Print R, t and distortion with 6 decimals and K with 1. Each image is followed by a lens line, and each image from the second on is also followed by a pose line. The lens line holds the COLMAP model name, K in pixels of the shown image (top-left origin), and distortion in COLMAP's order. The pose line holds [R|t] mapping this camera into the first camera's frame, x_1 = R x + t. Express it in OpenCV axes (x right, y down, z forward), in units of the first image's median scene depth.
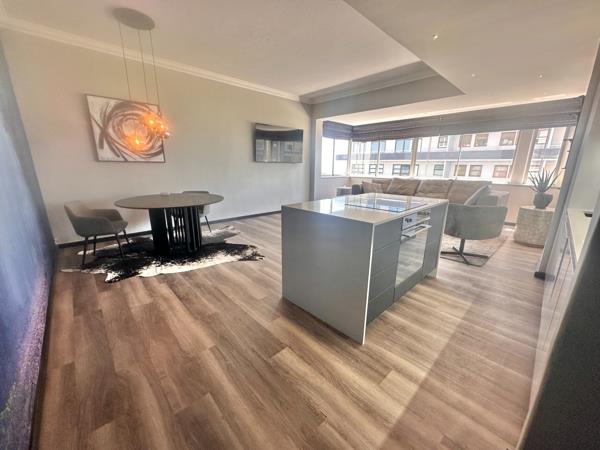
lens RADIAL K [[238.5, 0, 299.8], [0, 238.5, 225.6], [0, 0, 1]] dist [-0.002190, 0.000319]
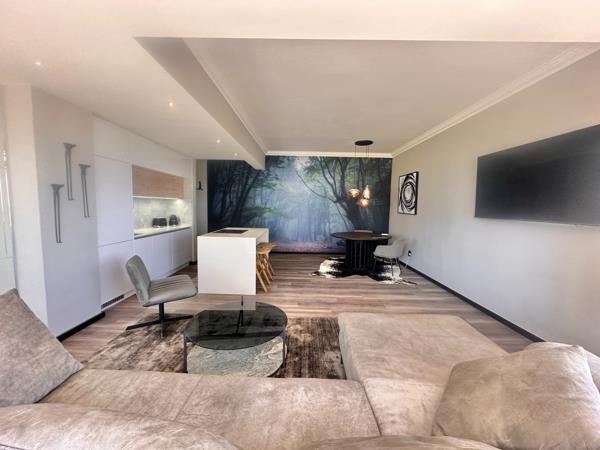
lens RADIAL K [[238.5, 0, 299.8], [0, 238.5, 225.6], [0, 0, 1]] dist [-0.002190, 0.000319]
pose [[-0.689615, 0.036037, -0.723279, 0.809154], [-0.206386, 0.947561, 0.243992, -0.424635], [0.694144, 0.317535, -0.646015, 1.529073]]
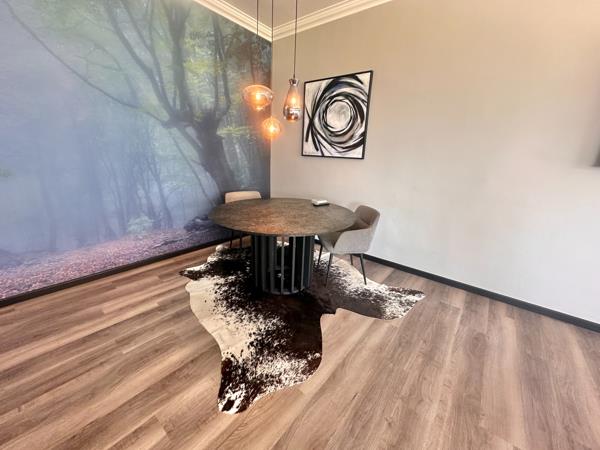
lens RADIAL K [[238.5, 0, 299.8], [0, 238.5, 225.6], [0, 0, 1]] dist [-0.002190, 0.000319]
pose [[0.136519, 0.280402, -0.950125, 0.115629], [-0.286499, 0.929294, 0.233089, -0.213920], [0.948304, 0.240389, 0.207201, 0.803146]]
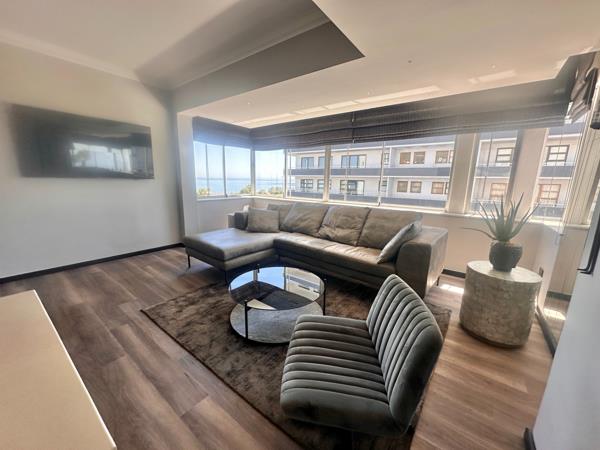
lens RADIAL K [[238.5, 0, 299.8], [0, 238.5, 225.6], [0, 0, 1]] dist [-0.002190, 0.000319]
pose [[0.986065, -0.020453, 0.165099, 0.466435], [0.029850, 0.998060, -0.054638, -0.153857], [-0.163661, 0.058805, 0.984762, 0.530891]]
